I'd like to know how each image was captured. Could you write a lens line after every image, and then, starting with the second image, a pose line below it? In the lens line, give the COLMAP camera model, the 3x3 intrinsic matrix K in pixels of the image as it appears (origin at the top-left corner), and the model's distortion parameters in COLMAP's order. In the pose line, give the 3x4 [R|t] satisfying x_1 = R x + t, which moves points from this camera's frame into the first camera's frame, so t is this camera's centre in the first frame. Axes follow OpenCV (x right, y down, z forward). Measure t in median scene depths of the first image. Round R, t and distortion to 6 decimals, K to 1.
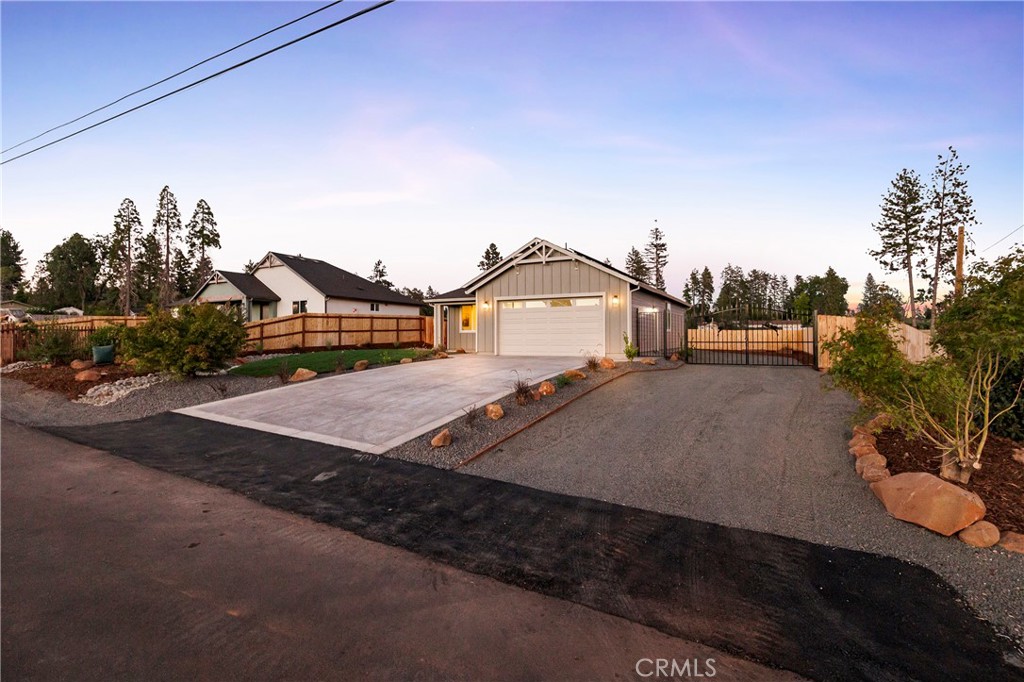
lens RADIAL K [[488.3, 0, 507.2], [0, 488.3, 325.4], [0, 0, 1]] dist [-0.008746, -0.000595]
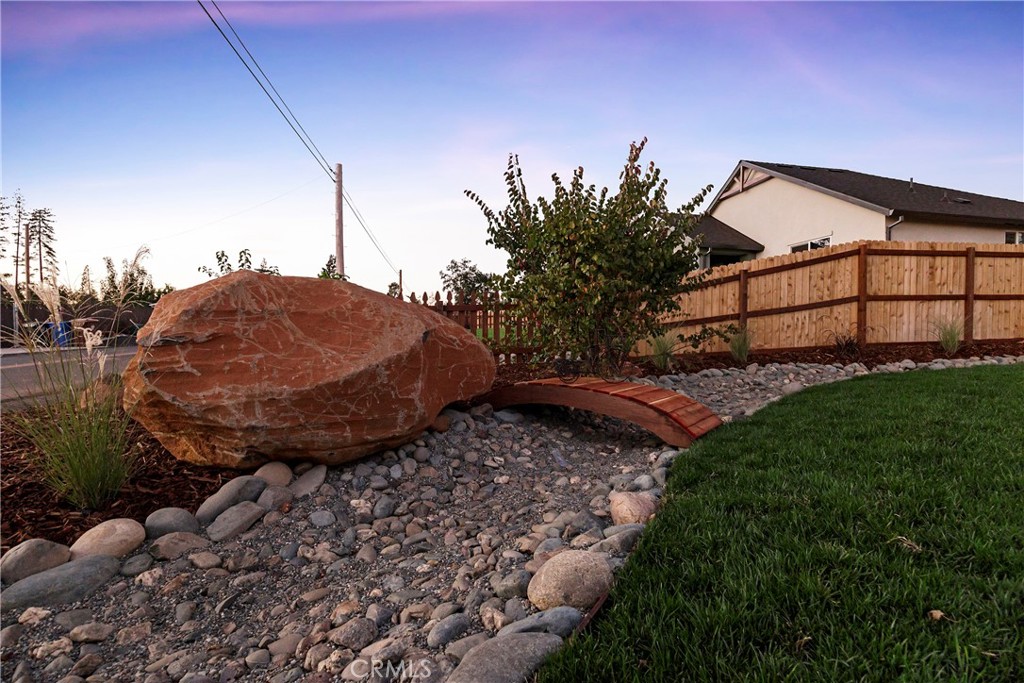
lens RADIAL K [[440.6, 0, 512.8], [0, 440.6, 337.5], [0, 0, 1]] dist [0.009295, 0.000233]
pose [[0.625438, 0.003391, -0.780267, -0.258685], [0.023996, 0.999434, 0.023577, 0.021820], [0.779905, -0.033469, 0.625002, 0.484578]]
